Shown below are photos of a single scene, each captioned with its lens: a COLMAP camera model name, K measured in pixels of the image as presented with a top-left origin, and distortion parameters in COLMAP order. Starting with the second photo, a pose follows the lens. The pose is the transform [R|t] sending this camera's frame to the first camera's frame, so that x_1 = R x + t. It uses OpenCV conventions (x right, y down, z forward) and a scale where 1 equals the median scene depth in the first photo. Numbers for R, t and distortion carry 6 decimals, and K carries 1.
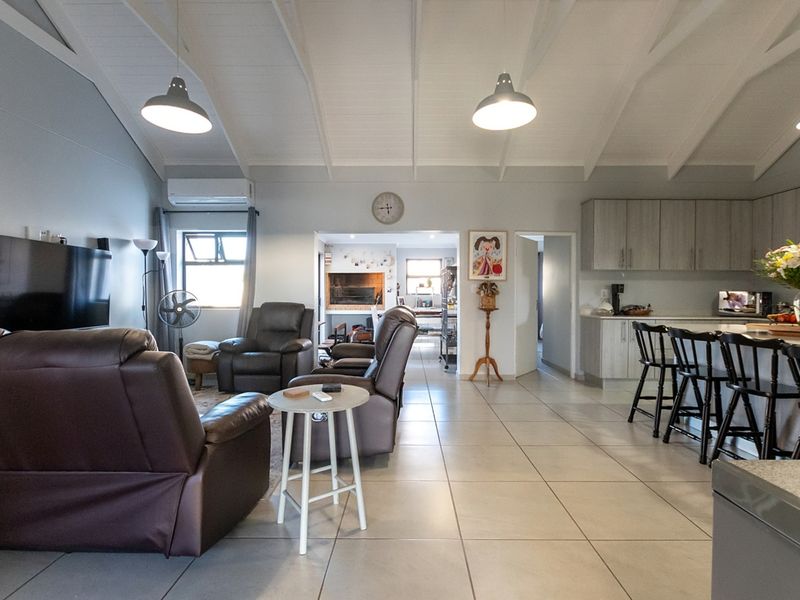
lens RADIAL K [[411.0, 0, 395.1], [0, 411.0, 300.0], [0, 0, 1]] dist [-0.006692, -0.000171]
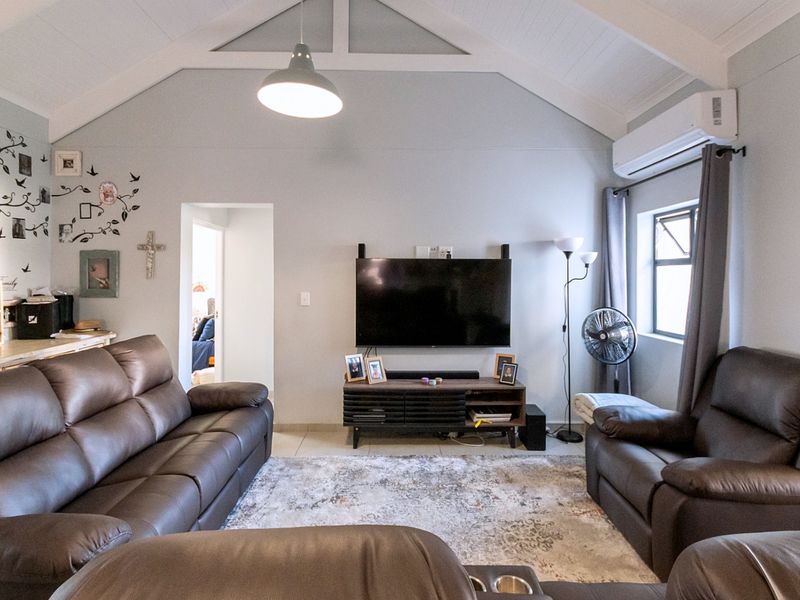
lens RADIAL K [[417.9, 0, 401.0], [0, 417.9, 272.6], [0, 0, 1]] dist [0.024062, -0.000098]
pose [[0.035268, -0.011362, -0.999313, 0.226164], [-0.014401, 0.999826, -0.011876, -0.105697], [0.999274, 0.014809, 0.035098, 1.014694]]
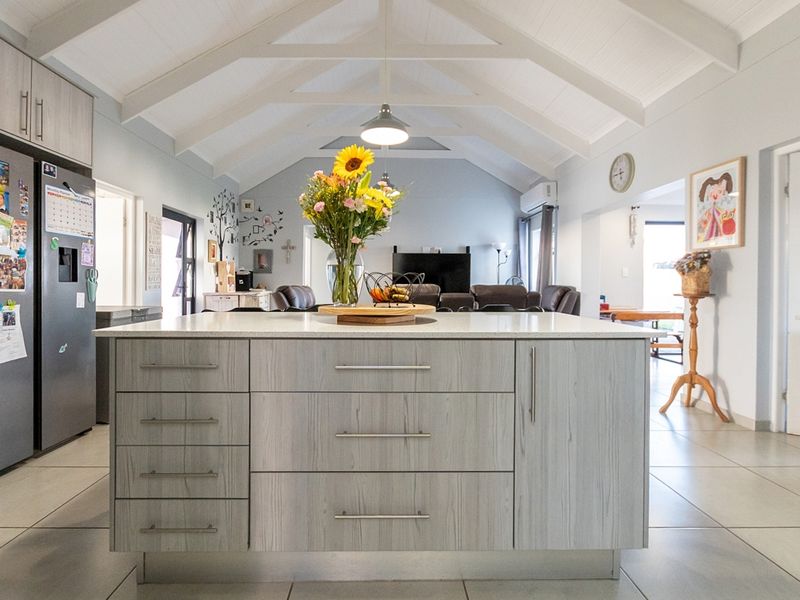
lens RADIAL K [[406.0, 0, 391.3], [0, 406.0, 282.5], [0, 0, 1]] dist [-0.000043, -0.000063]
pose [[0.031369, -0.004014, -0.999500, 1.347531], [-0.015079, 0.999876, -0.004488, 0.020478], [0.999394, 0.015212, 0.031305, 0.847465]]
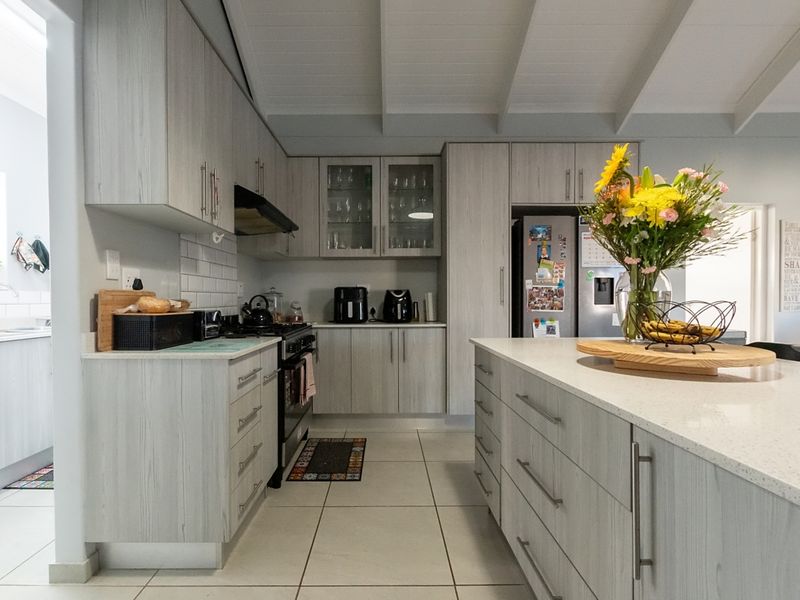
lens RADIAL K [[411.0, 0, 395.1], [0, 411.0, 300.0], [0, 0, 1]] dist [-0.006692, -0.000171]
pose [[-0.998712, 0.001598, -0.050704, 1.096644], [0.000715, 0.999848, 0.017420, -0.004112], [0.050724, 0.017361, -0.998562, 1.225761]]
